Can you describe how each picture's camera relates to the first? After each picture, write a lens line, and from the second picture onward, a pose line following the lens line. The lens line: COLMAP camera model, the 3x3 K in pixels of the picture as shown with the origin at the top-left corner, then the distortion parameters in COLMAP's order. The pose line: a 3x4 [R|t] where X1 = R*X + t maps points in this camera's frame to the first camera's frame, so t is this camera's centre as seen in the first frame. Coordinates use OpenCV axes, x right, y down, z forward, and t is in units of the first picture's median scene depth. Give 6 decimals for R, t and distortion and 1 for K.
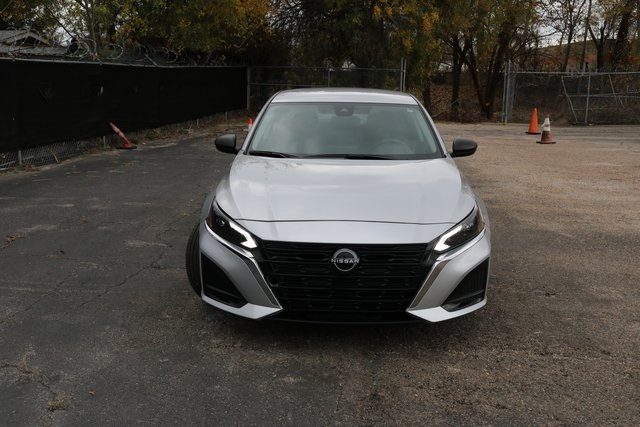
lens RADIAL K [[709.2, 0, 320.0], [0, 709.2, 213.5], [0, 0, 1]] dist [-0.127798, 0.154021]
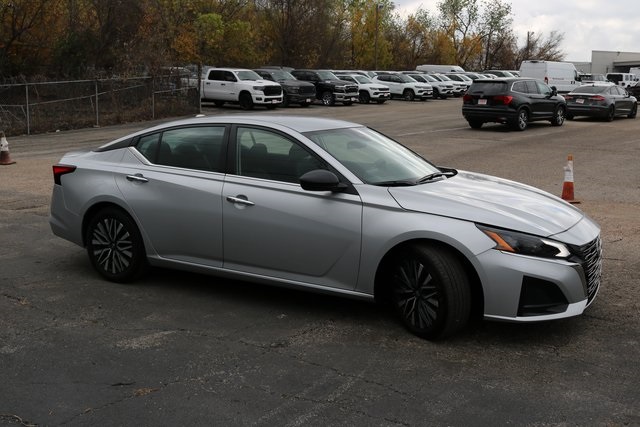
lens RADIAL K [[709.2, 0, 320.0], [0, 709.2, 213.5], [0, 0, 1]] dist [-0.127798, 0.154021]
pose [[0.440742, -0.157025, 0.883793, -1.276272], [0.169164, 0.981468, 0.090019, -0.191101], [-0.881550, 0.109831, 0.459137, 0.829821]]
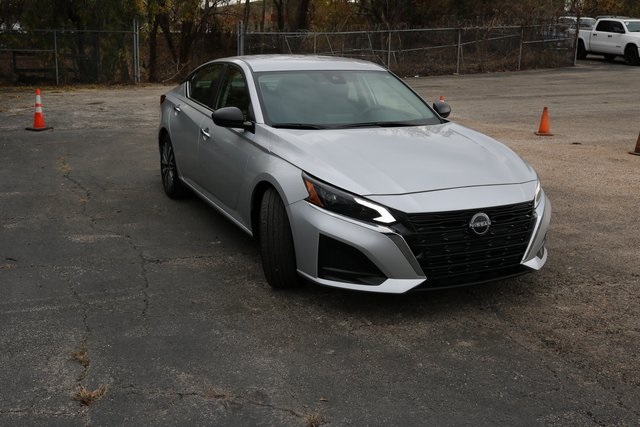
lens RADIAL K [[709.2, 0, 320.0], [0, 709.2, 213.5], [0, 0, 1]] dist [-0.127798, 0.154021]
pose [[0.887851, -0.107165, 0.447478, -0.625812], [0.082142, 0.993793, 0.075021, -0.046084], [-0.452740, -0.029851, 0.891143, 0.167829]]
